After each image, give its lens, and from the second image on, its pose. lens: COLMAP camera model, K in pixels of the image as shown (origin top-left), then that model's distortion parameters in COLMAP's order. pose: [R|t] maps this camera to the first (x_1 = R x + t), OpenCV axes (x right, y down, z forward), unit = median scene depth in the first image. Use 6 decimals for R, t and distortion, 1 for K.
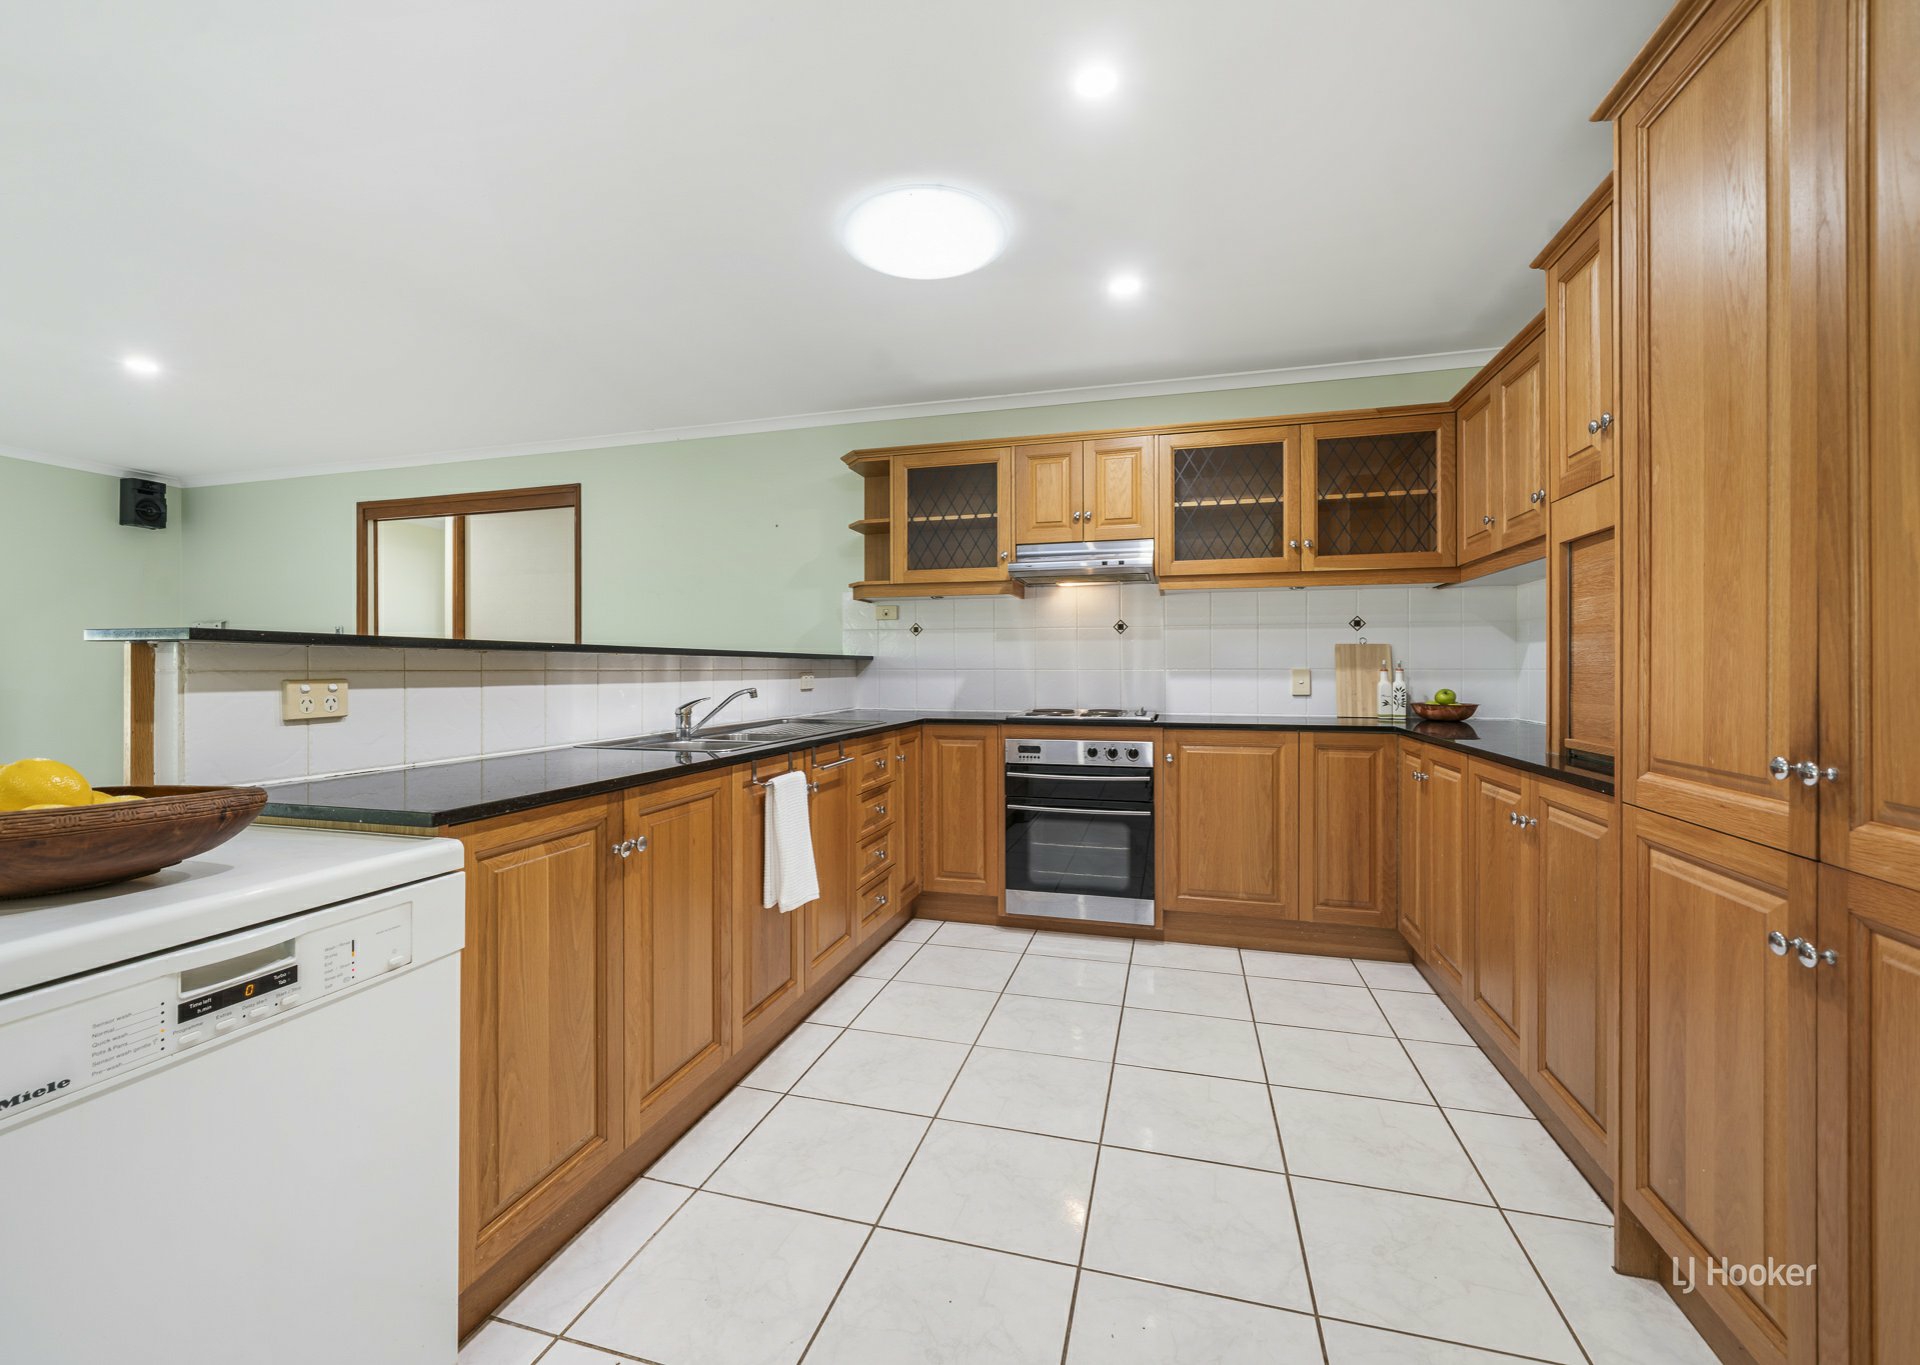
lens RADIAL K [[813.1, 0, 957.8], [0, 813.1, 673.1], [0, 0, 1]] dist [-0.001301, -0.000205]
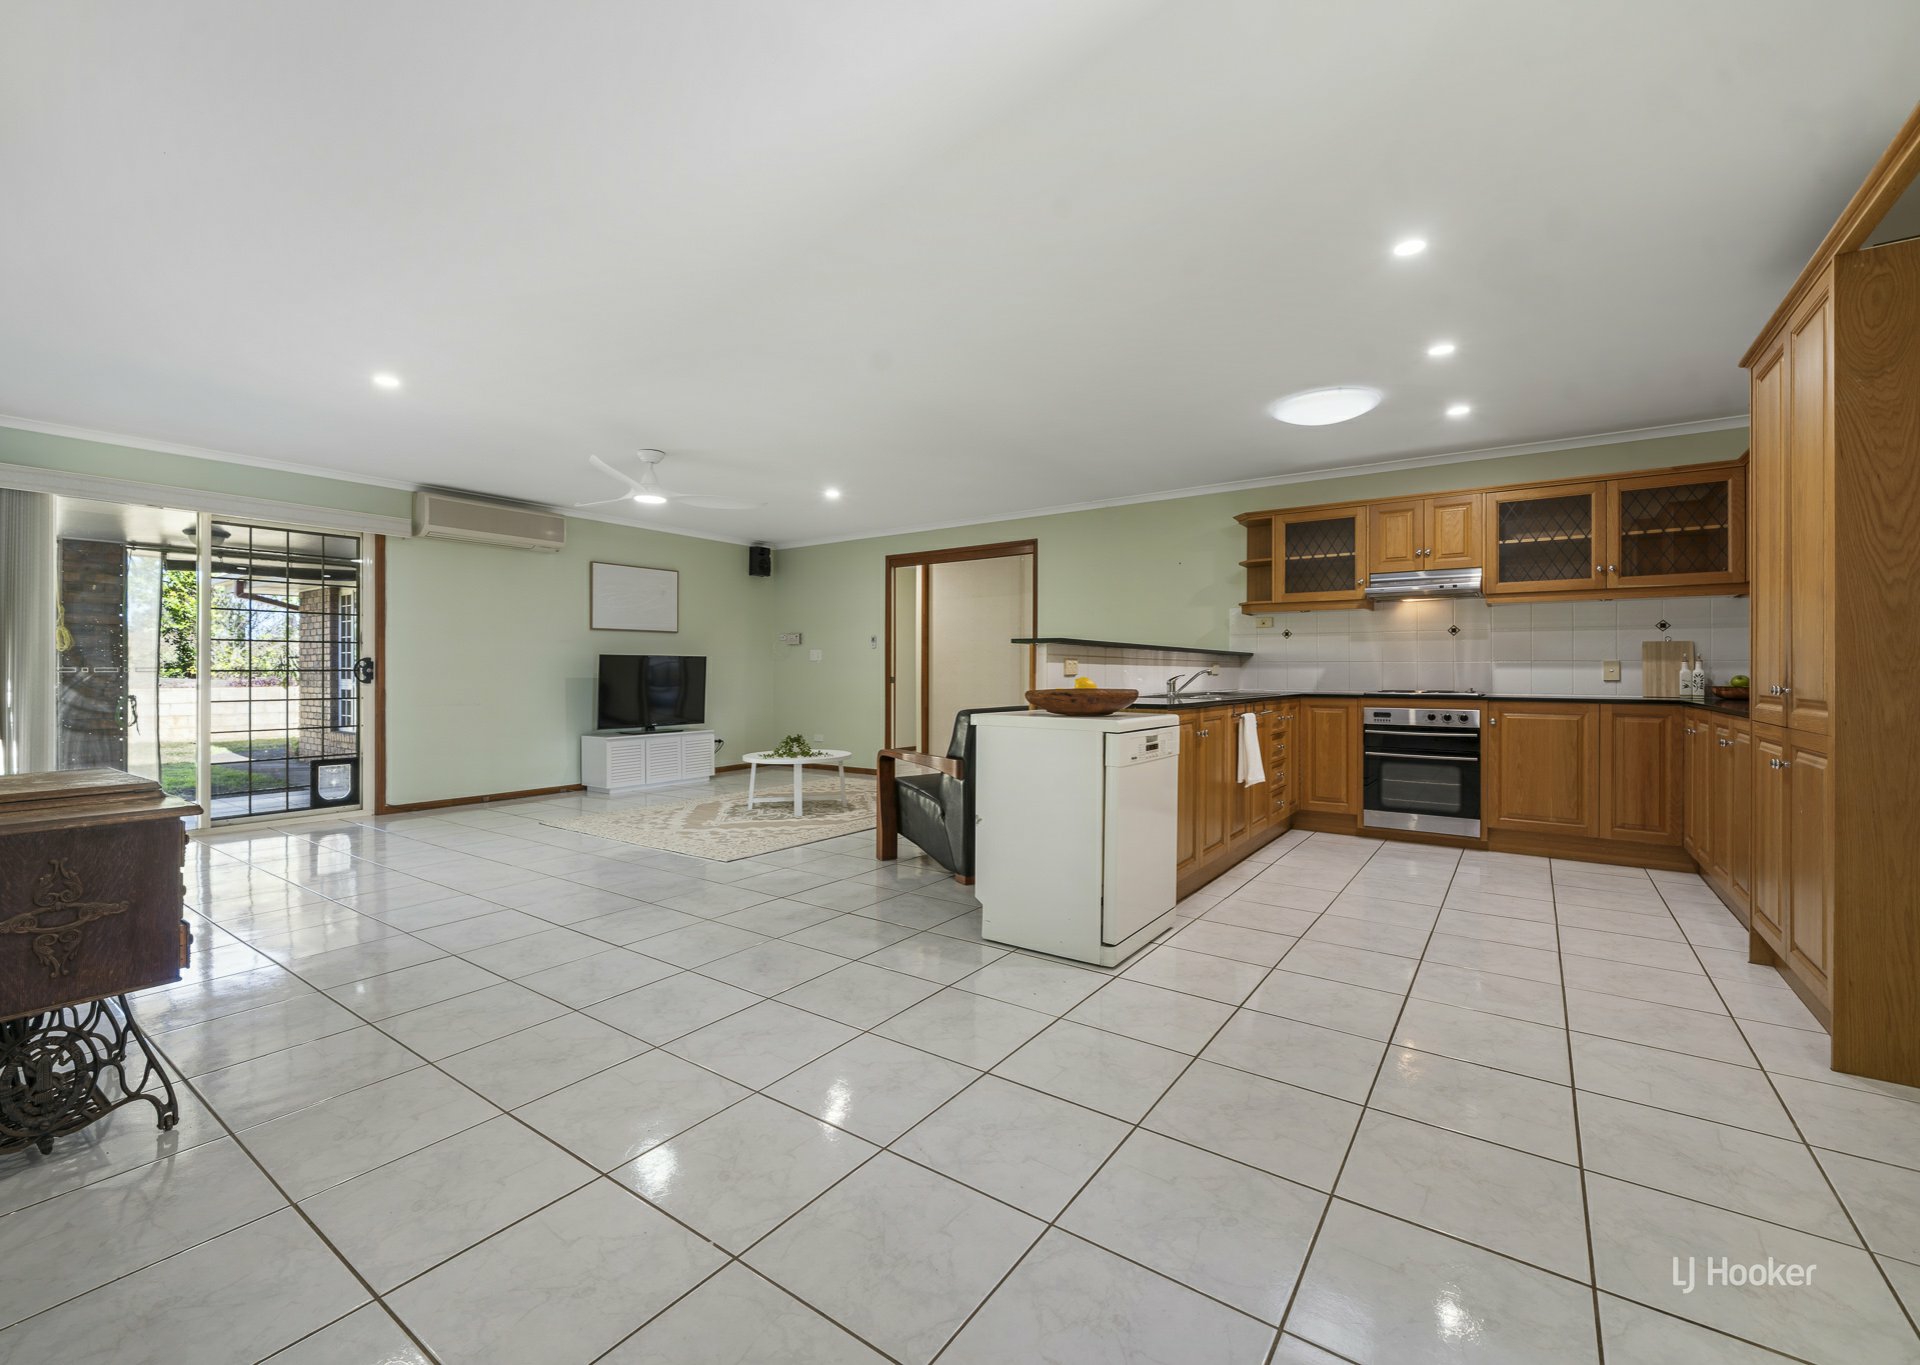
lens RADIAL K [[813.1, 0, 950.1], [0, 813.1, 673.0], [0, 0, 1]] dist [-0.001301, -0.000205]
pose [[0.937681, 0.004814, -0.347465, -0.135164], [-0.006494, 0.999972, -0.003670, 0.028708], [0.347438, 0.005698, 0.937686, -0.653831]]
